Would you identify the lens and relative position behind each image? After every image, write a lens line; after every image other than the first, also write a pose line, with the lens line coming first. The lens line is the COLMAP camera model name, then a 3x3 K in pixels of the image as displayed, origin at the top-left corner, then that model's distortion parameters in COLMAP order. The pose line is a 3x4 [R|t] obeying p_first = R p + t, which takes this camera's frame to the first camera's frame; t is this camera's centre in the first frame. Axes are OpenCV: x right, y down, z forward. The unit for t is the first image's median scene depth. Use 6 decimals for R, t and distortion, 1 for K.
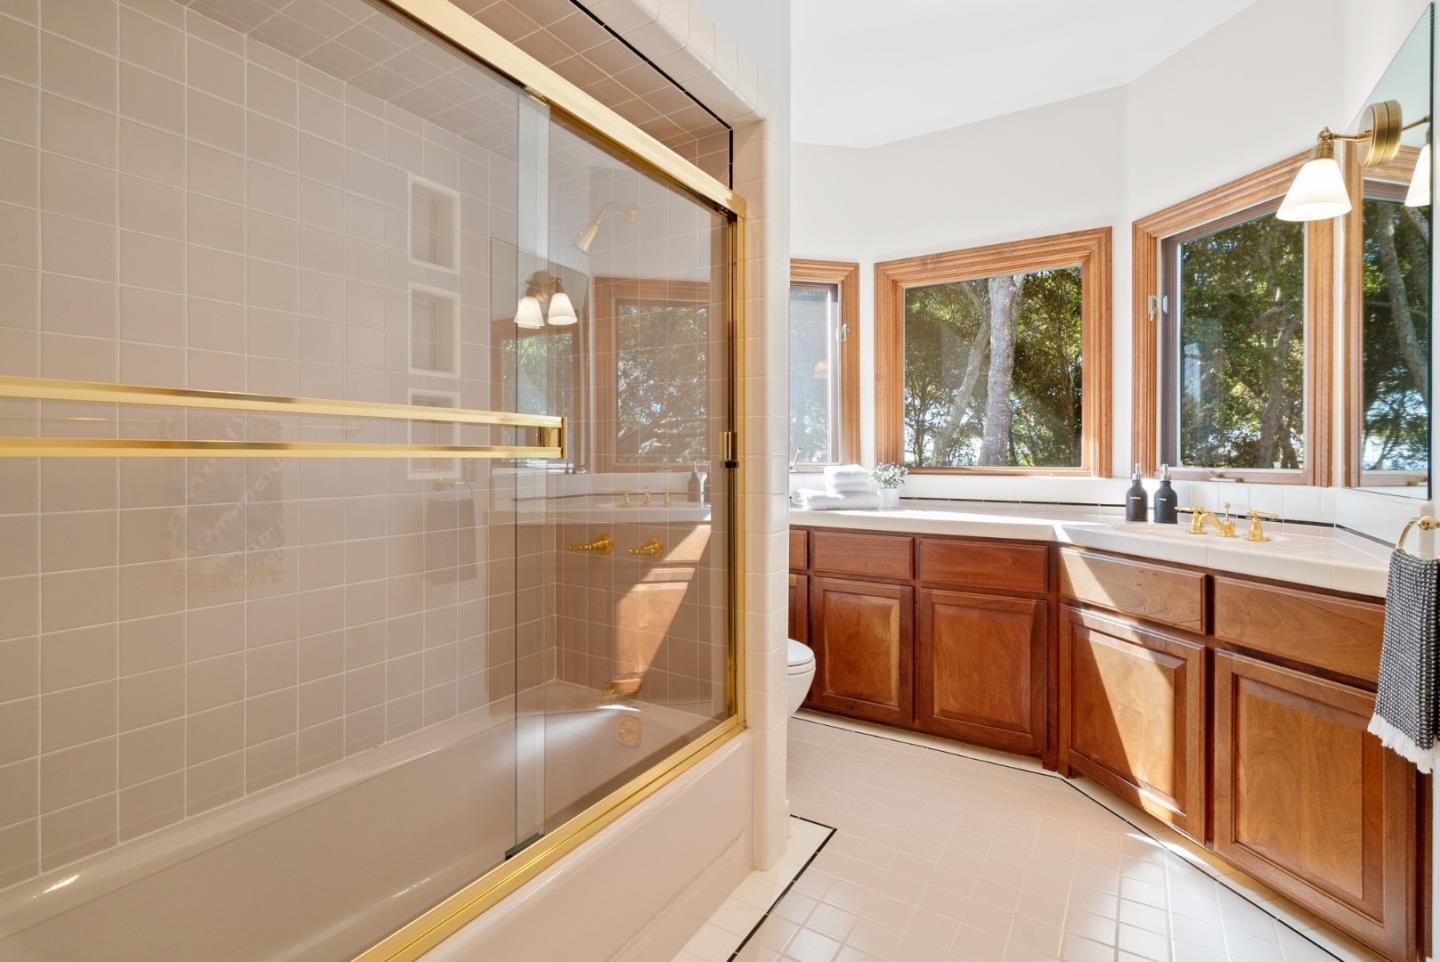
lens RADIAL K [[669.3, 0, 721.9], [0, 669.3, 449.1], [0, 0, 1]] dist [-0.002039, 0.001101]
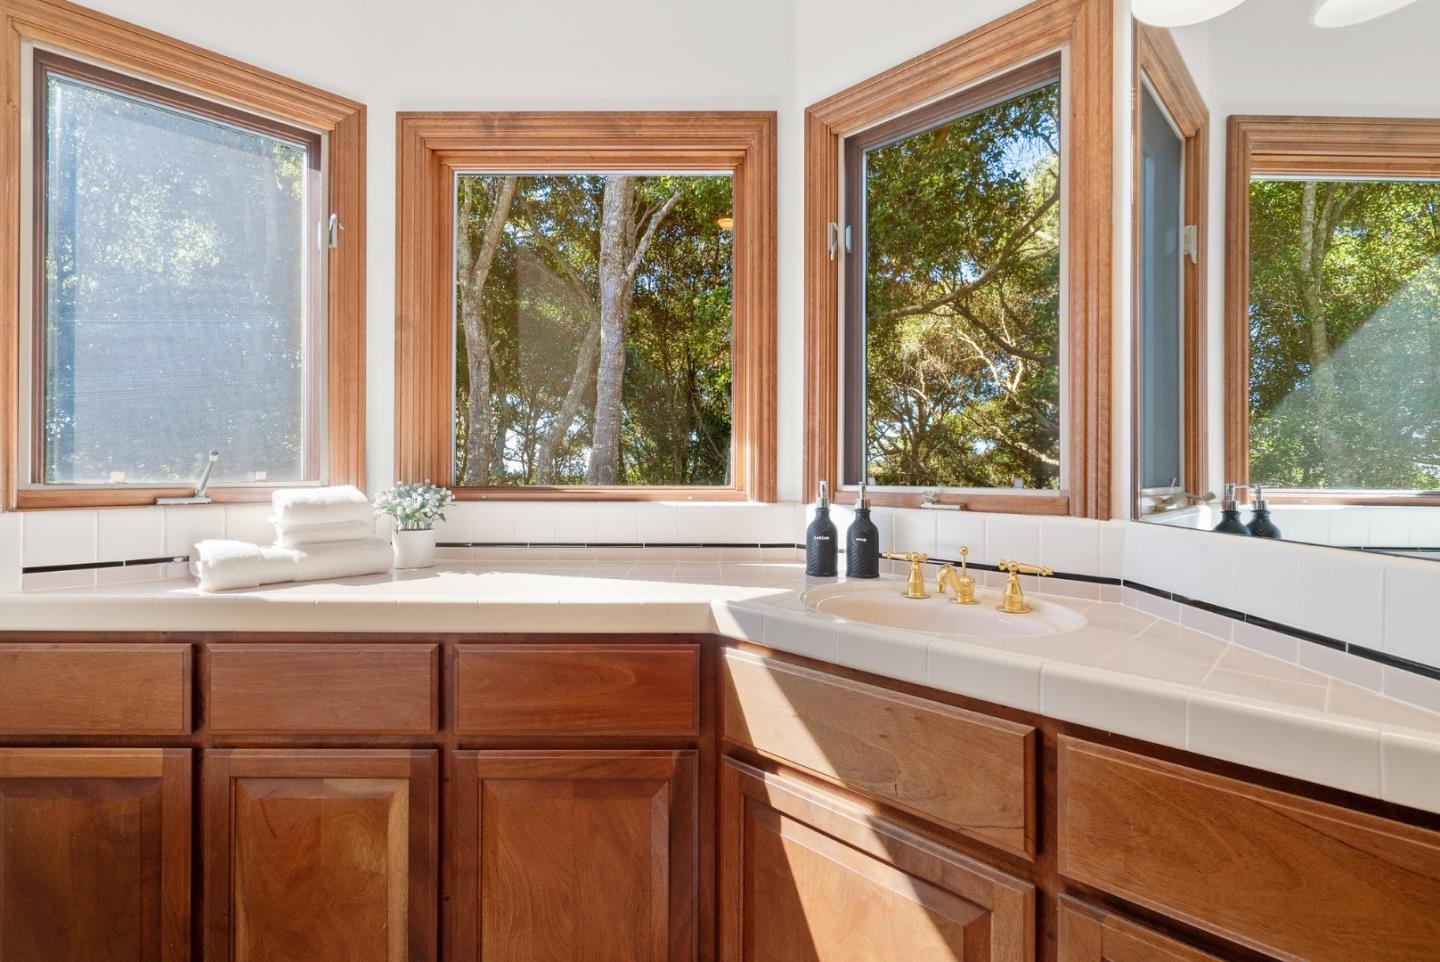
lens RADIAL K [[669.3, 0, 720.4], [0, 669.3, 467.0], [0, 0, 1]] dist [-0.002039, 0.001101]
pose [[0.848049, -0.000408, 0.529917, 0.205648], [-0.006024, 0.999928, 0.010410, 0.002615], [-0.529883, -0.012021, 0.847986, 0.503520]]
